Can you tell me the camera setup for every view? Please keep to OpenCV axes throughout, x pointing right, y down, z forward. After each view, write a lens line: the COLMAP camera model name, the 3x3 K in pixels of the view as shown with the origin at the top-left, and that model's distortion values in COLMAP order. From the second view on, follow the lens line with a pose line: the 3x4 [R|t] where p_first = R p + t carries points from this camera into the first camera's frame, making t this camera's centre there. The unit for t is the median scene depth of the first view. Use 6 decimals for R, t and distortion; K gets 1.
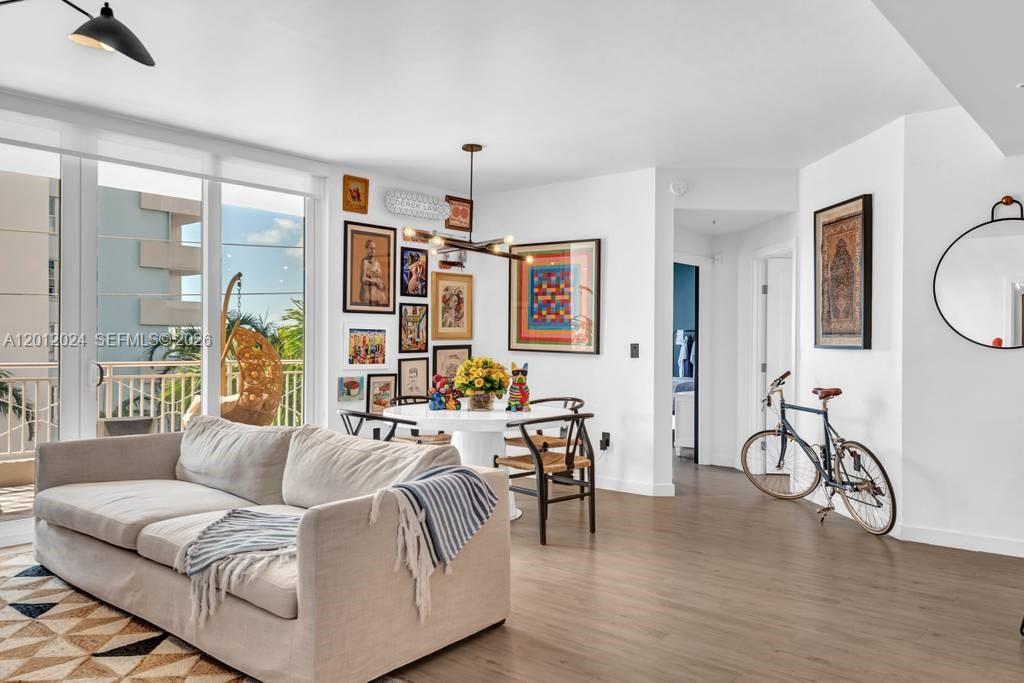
lens RADIAL K [[762.6, 0, 516.0], [0, 762.6, 342.8], [0, 0, 1]] dist [0.010068, -0.003306]
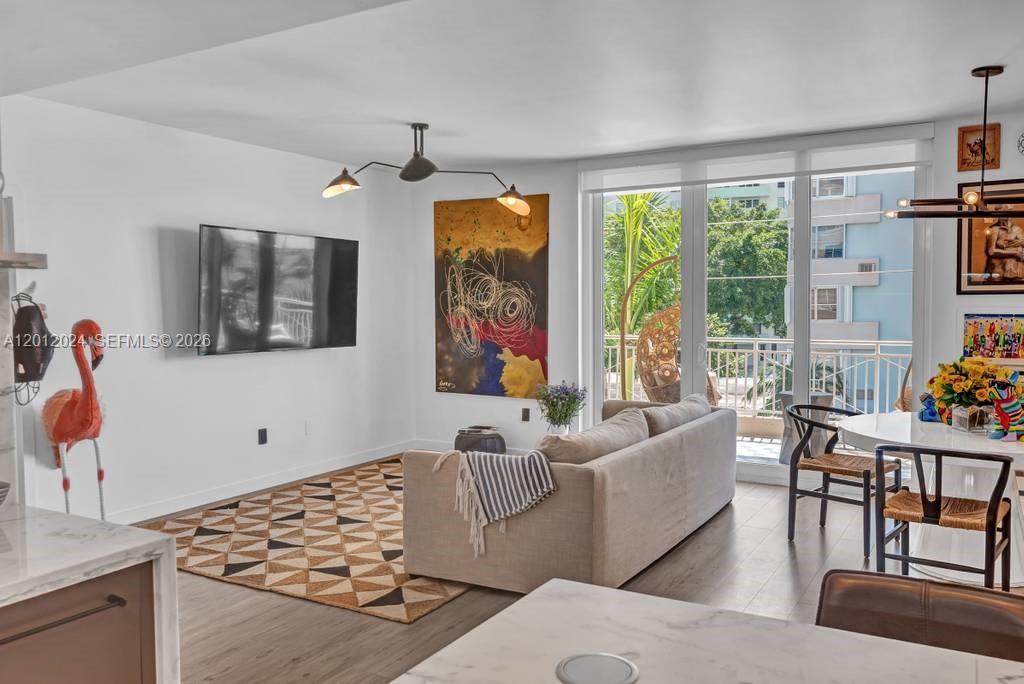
lens RADIAL K [[812.9, 0, 551.1], [0, 812.9, 342.5], [0, 0, 1]] dist [0.070518, -0.000528]
pose [[0.210439, 0.042988, -0.976661, 0.569809], [0.007329, 0.998935, 0.045547, -0.031892], [0.977579, -0.016743, 0.209900, 0.373361]]
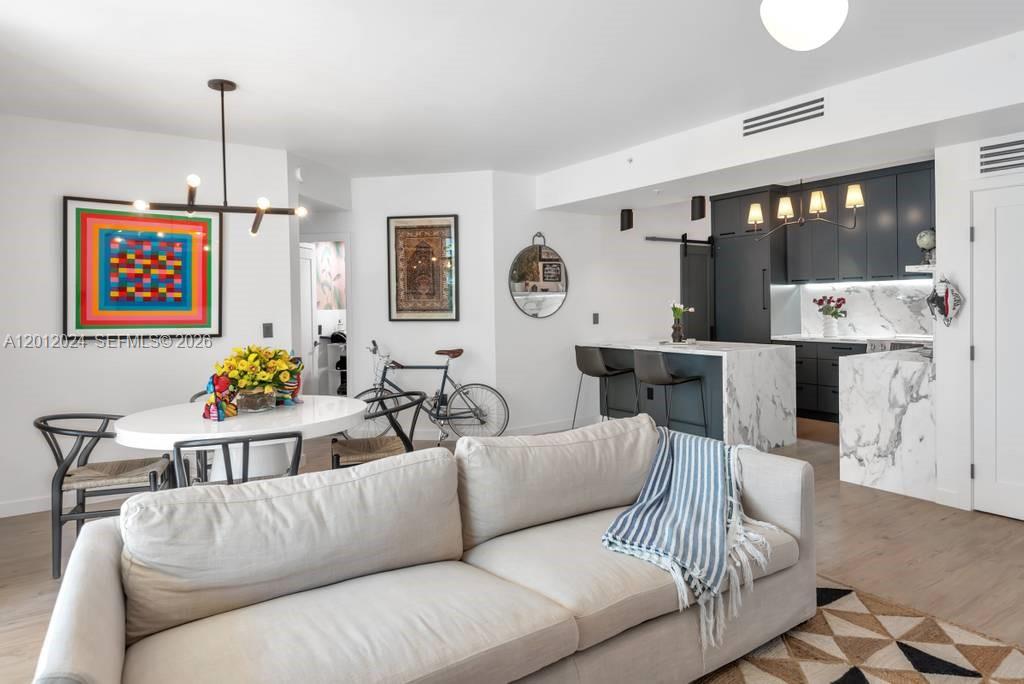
lens RADIAL K [[628.9, 0, 524.2], [0, 628.9, 315.0], [0, 0, 1]] dist [0.023202, -0.001201]
pose [[0.251593, -0.025774, 0.967490, -0.555151], [0.015448, 0.999625, 0.022612, -0.023081], [-0.967710, 0.009257, 0.251897, 0.471961]]
